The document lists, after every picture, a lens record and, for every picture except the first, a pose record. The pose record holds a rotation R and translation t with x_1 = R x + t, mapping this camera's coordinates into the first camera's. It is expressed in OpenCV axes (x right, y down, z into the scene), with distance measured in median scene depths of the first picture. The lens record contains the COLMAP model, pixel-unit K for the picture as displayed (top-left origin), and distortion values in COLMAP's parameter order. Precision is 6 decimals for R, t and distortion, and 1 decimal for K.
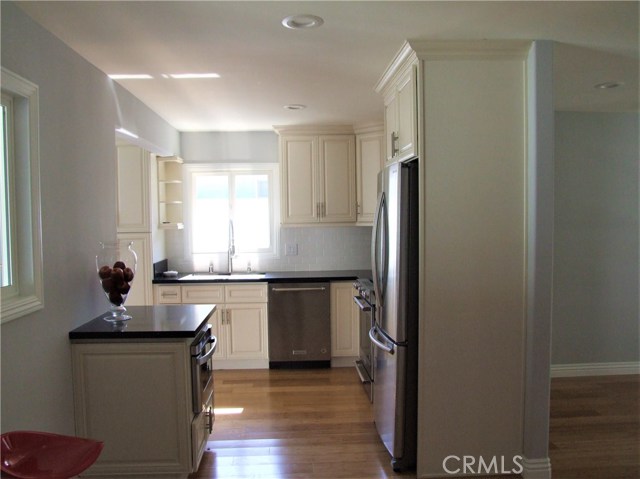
lens RADIAL K [[543.6, 0, 320.0], [0, 543.6, 239.5], [0, 0, 1]] dist [-0.139059, 0.137375]
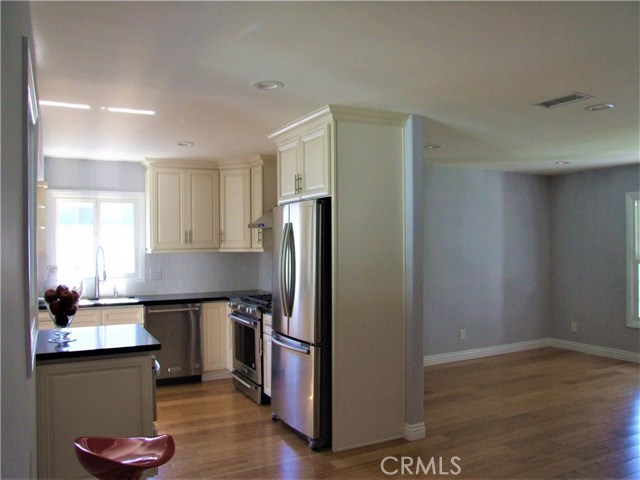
lens RADIAL K [[521.9, 0, 320.0], [0, 521.9, 240.0], [0, 0, 1]] dist [-0.139410, 0.119461]
pose [[0.911670, 0.007455, 0.410855, -0.189055], [0.013837, 0.998711, -0.048826, 0.005989], [-0.410689, 0.050198, 0.910393, -0.056628]]
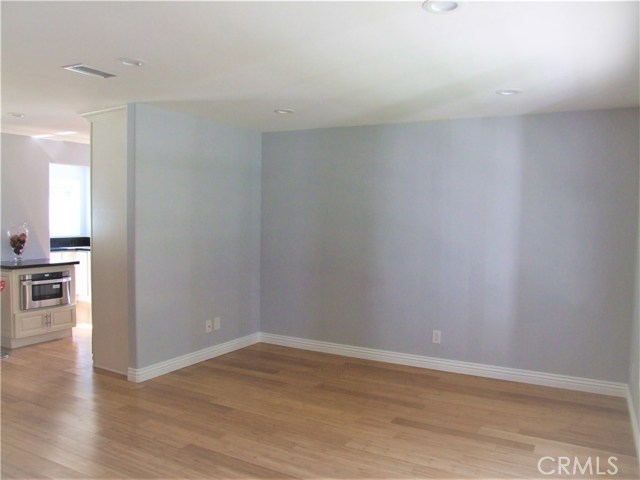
lens RADIAL K [[521.9, 0, 320.0], [0, 521.9, 240.0], [0, 0, 1]] dist [-0.139410, 0.119461]
pose [[0.842539, 0.048018, -0.536491, 0.913439], [-0.046056, 0.998793, 0.017067, -0.009299], [0.536663, 0.010330, 0.843733, 0.006672]]
